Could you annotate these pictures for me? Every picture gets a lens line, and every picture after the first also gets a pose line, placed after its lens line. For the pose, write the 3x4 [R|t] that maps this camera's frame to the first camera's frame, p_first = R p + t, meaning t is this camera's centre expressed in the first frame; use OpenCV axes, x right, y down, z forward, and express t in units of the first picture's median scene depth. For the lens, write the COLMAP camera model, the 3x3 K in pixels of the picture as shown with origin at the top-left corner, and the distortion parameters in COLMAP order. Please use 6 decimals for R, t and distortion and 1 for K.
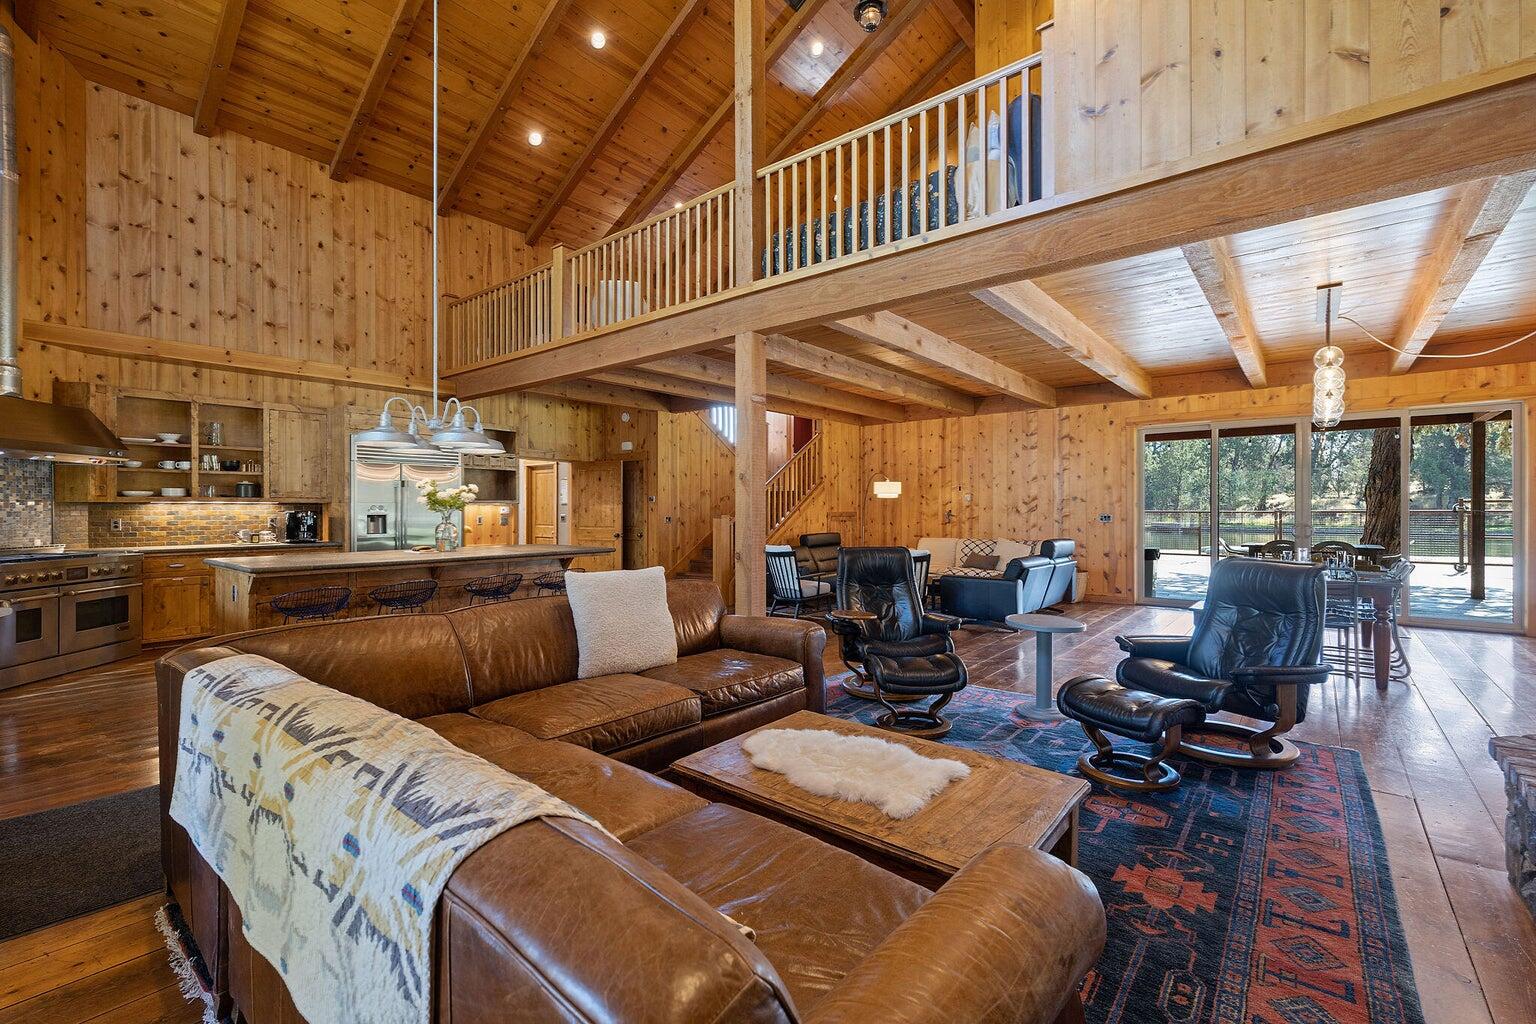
lens RADIAL K [[662.5, 0, 769.3], [0, 662.5, 512.2], [0, 0, 1]] dist [0.000053, -0.000508]
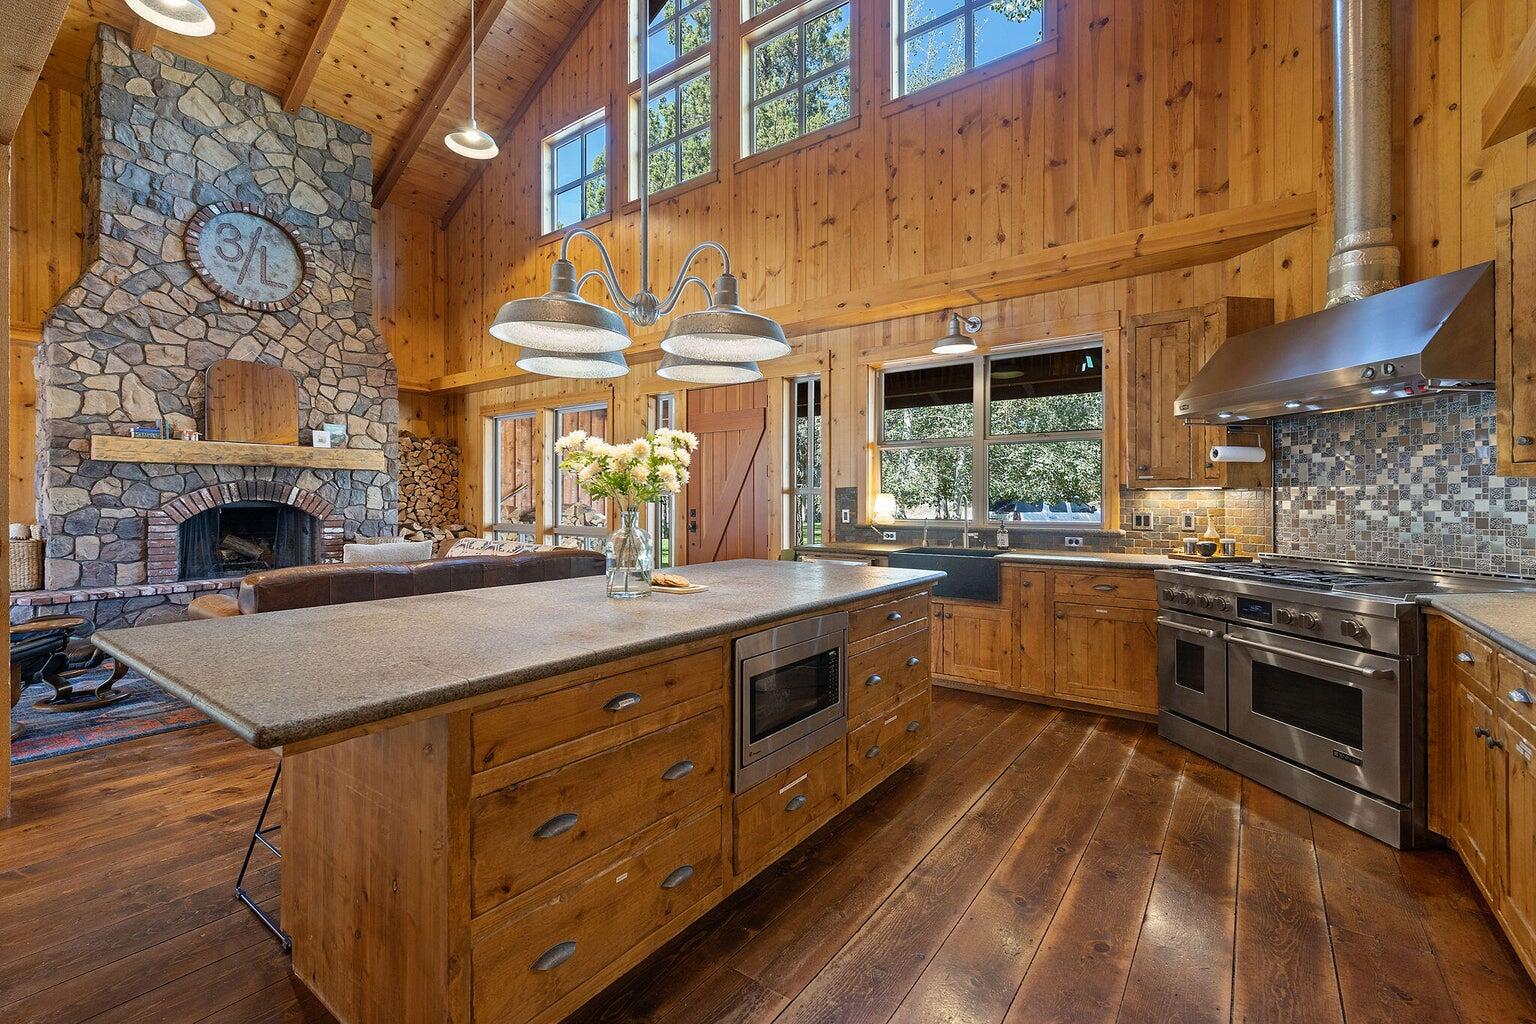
lens RADIAL K [[662.5, 0, 771.7], [0, 662.5, 499.0], [0, 0, 1]] dist [0.000053, -0.000508]
pose [[-0.998280, 0.000019, -0.058634, -0.458307], [0.000095, 0.999999, -0.001305, -0.001103], [0.058634, -0.001308, -0.998279, 1.178932]]
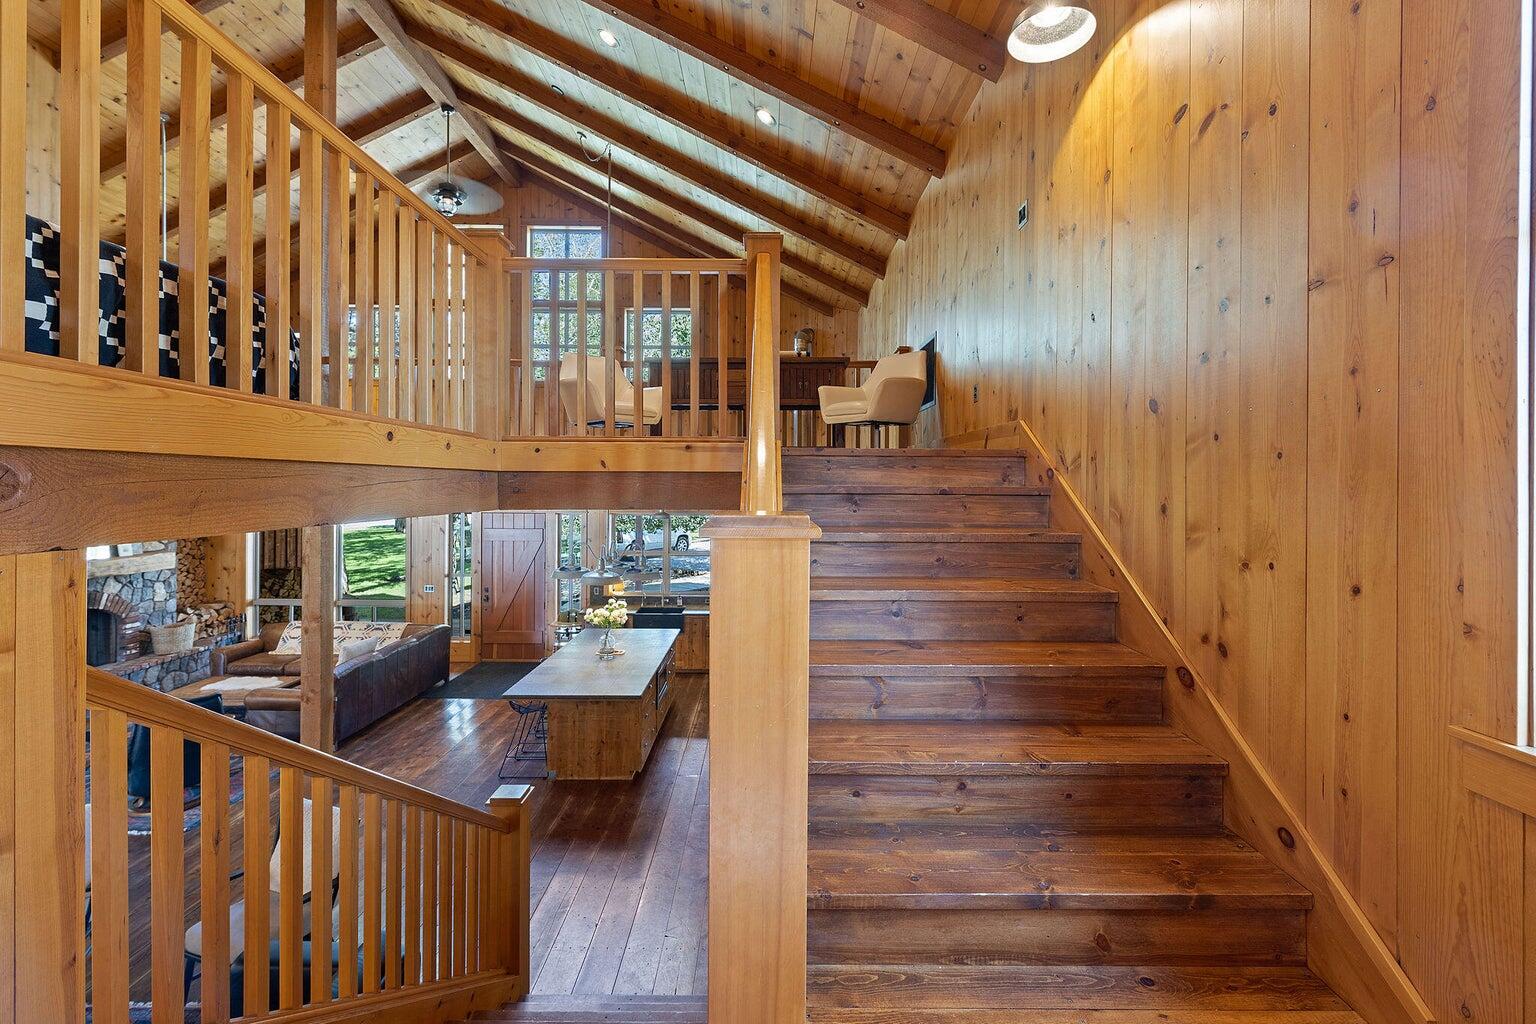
lens RADIAL K [[662.5, 0, 769.8], [0, 662.5, 481.9], [0, 0, 1]] dist [0.000053, -0.000508]
pose [[-0.765633, -0.005494, -0.643254, 0.081127], [-0.006861, 0.999976, -0.000375, -0.233832], [0.643240, 0.004126, -0.765653, 1.804733]]
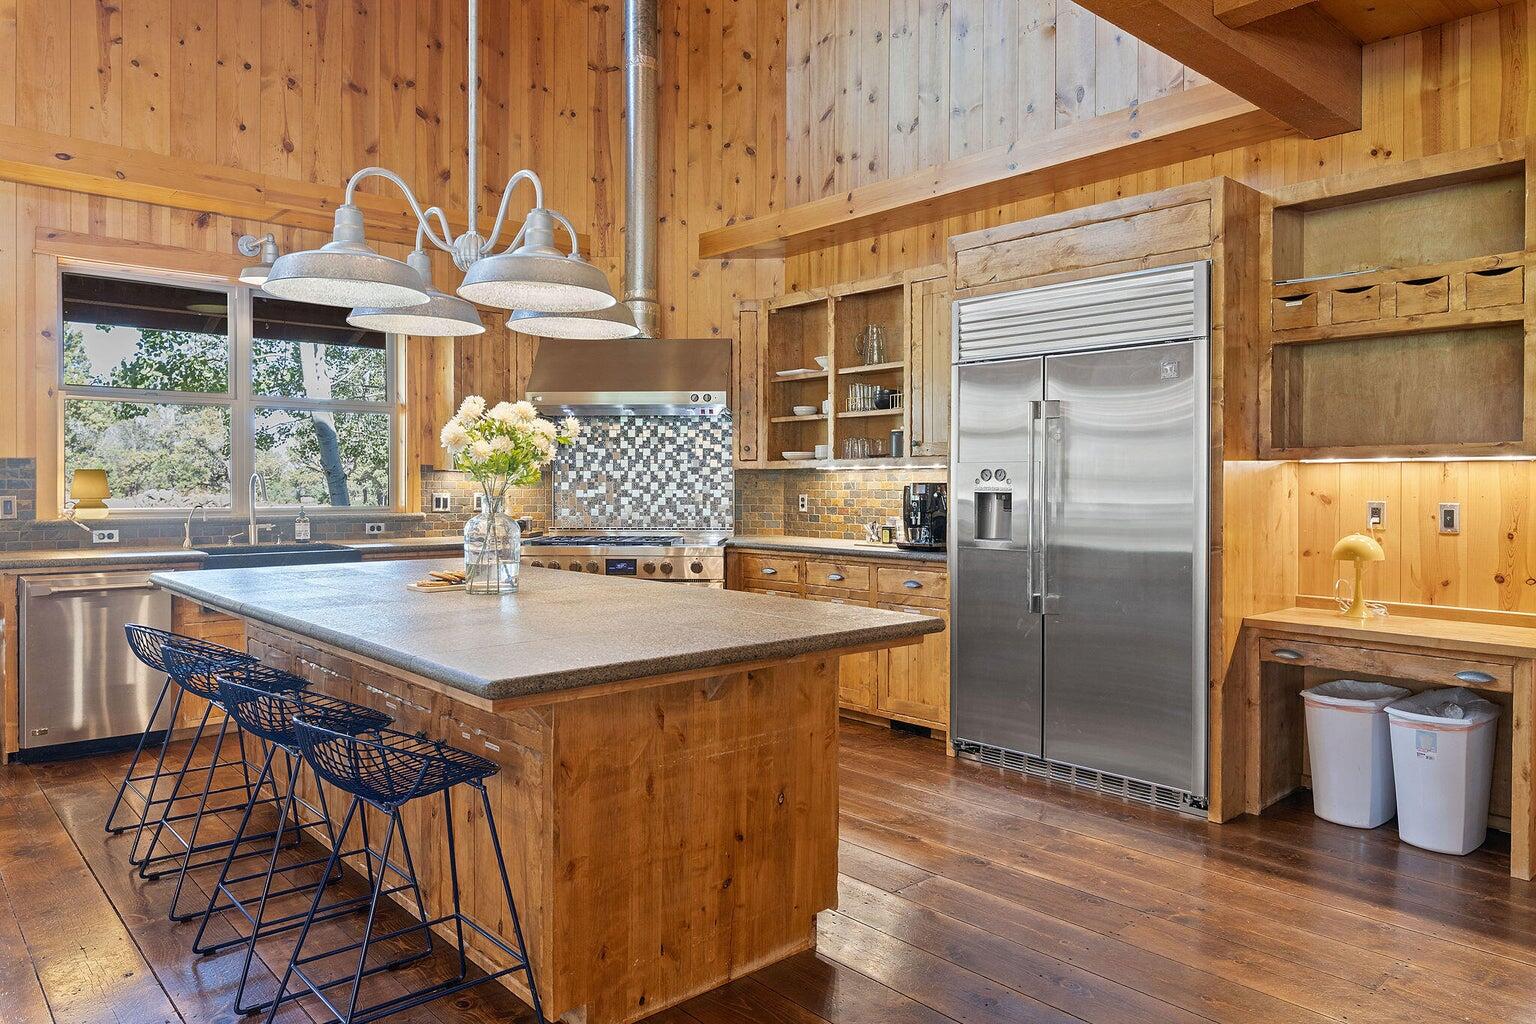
lens RADIAL K [[1019.6, 0, 780.6], [0, 1019.6, 487.5], [0, 0, 1]] dist [0.004900, -0.011370]
pose [[-0.139308, 0.004863, -0.990237, 0.036056], [-0.004341, 0.999975, 0.005521, -0.001899], [0.990240, 0.005068, -0.139283, 1.017907]]
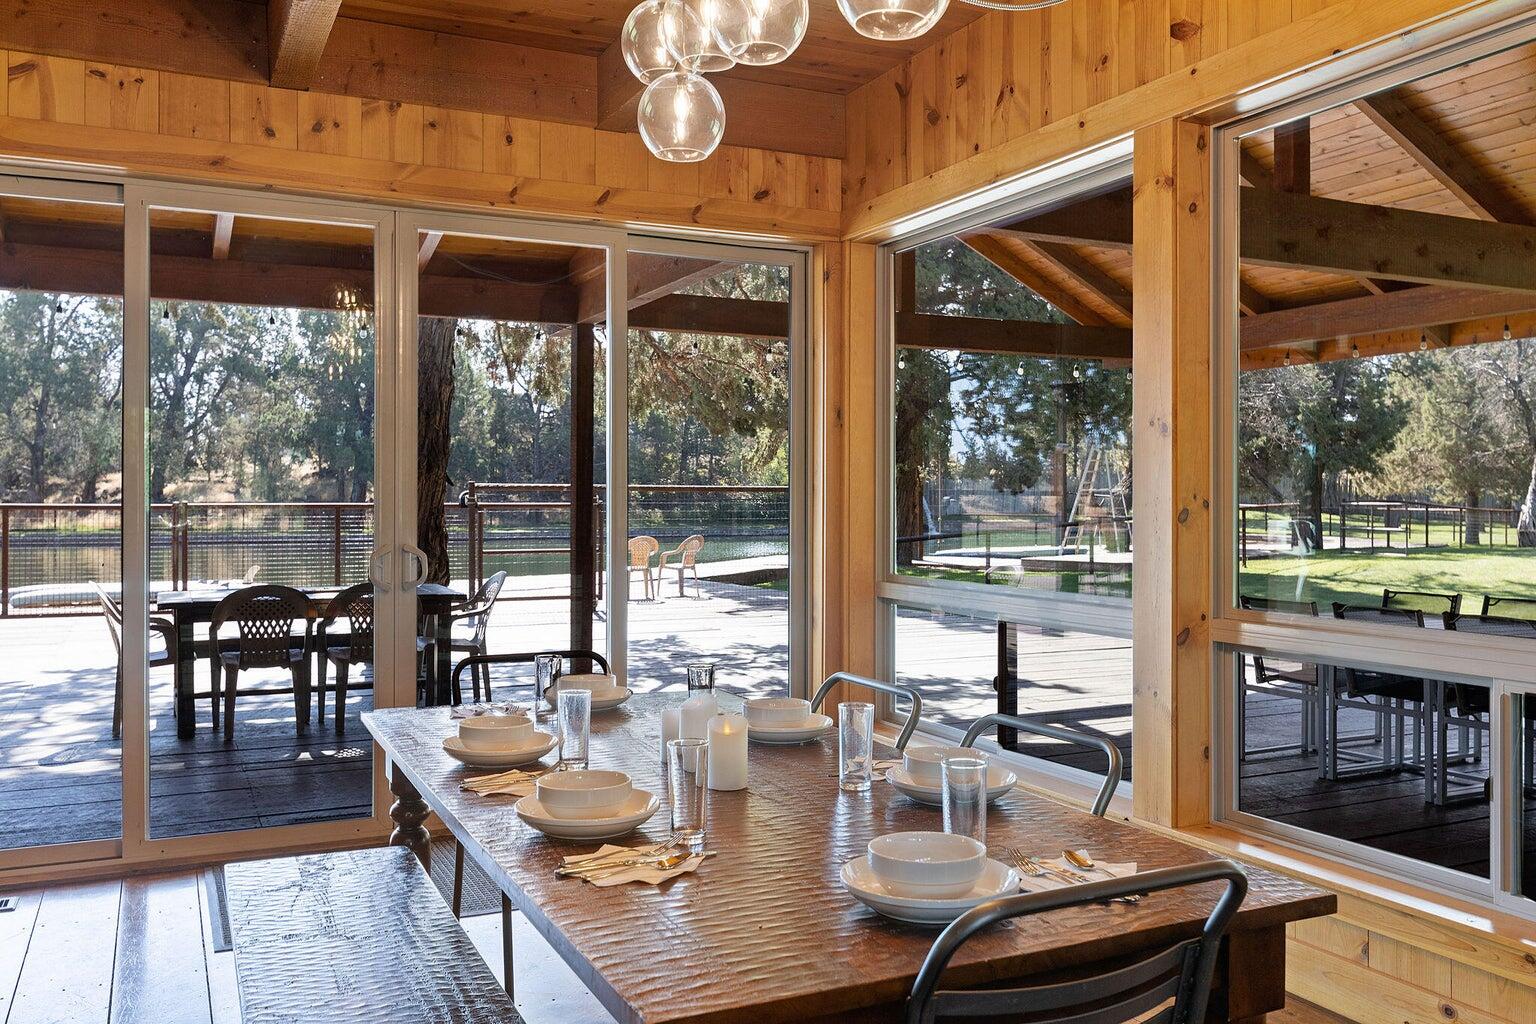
lens RADIAL K [[1273.7, 0, 772.5], [0, 1273.7, 498.4], [0, 0, 1]] dist [-0.006877, 0.011357]
pose [[0.414729, 0.004914, 0.909932, 0.366827], [0.000917, 0.999983, -0.005818, -0.001527], [-0.909945, 0.003247, 0.414717, 0.659110]]
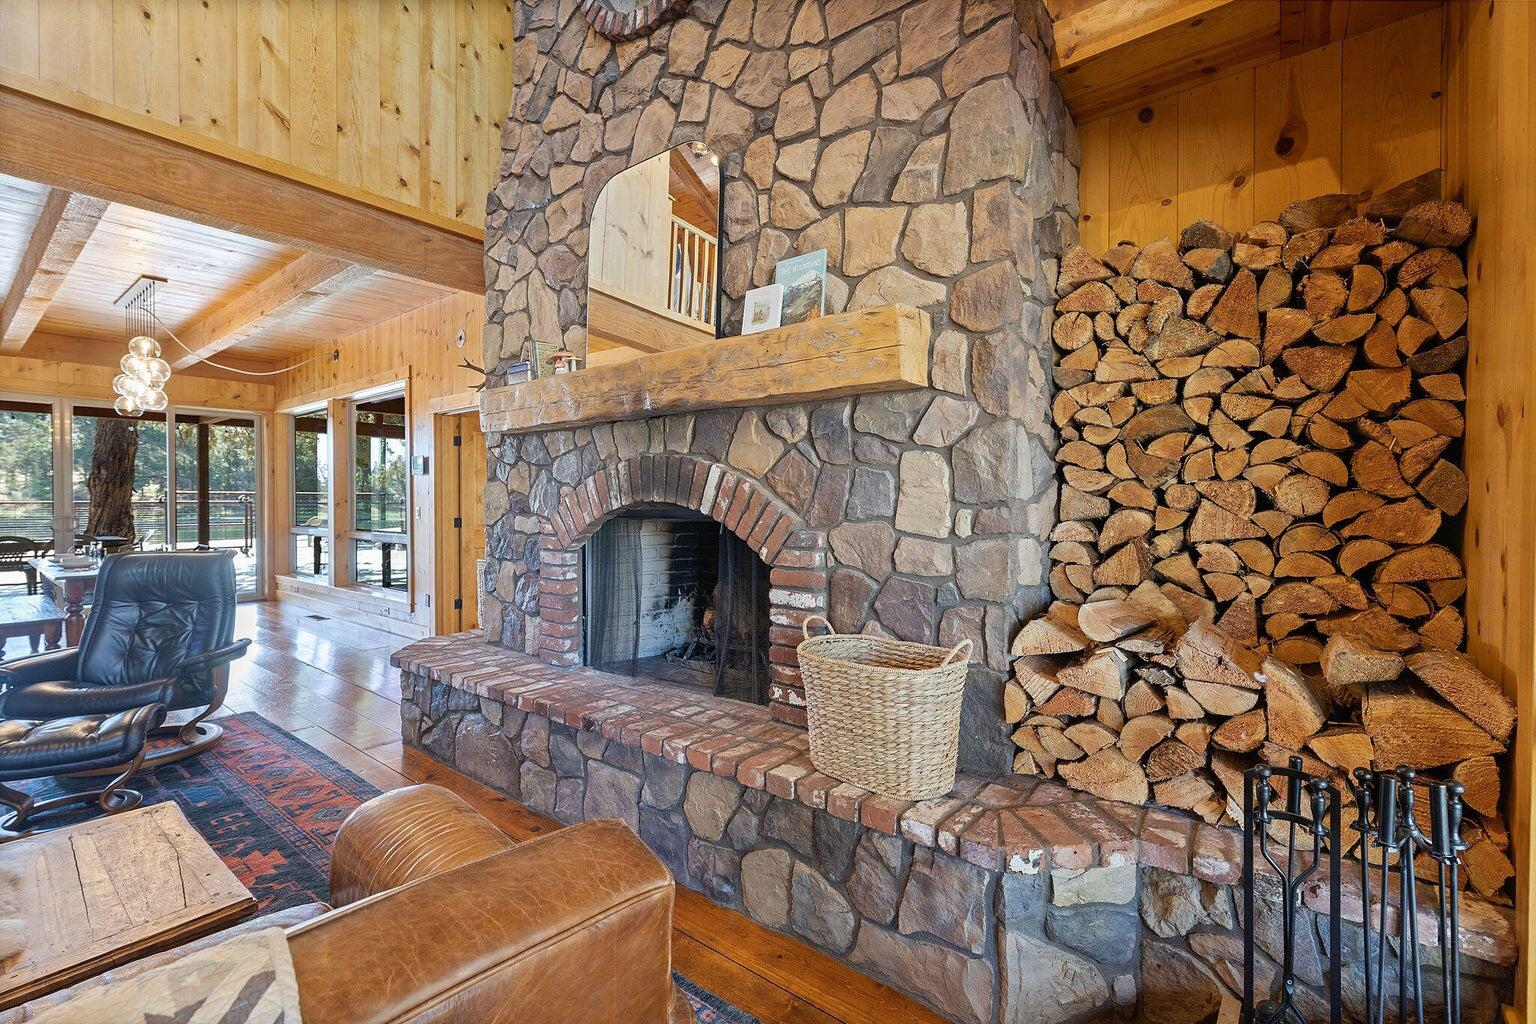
lens RADIAL K [[662.5, 0, 768.5], [0, 662.5, 512.4], [0, 0, 1]] dist [0.000053, -0.000508]
pose [[-0.024689, -0.013443, 0.999605, -0.139884], [-0.000272, 0.999910, 0.013441, 0.000331], [-0.999695, 0.000060, -0.024690, 0.067485]]
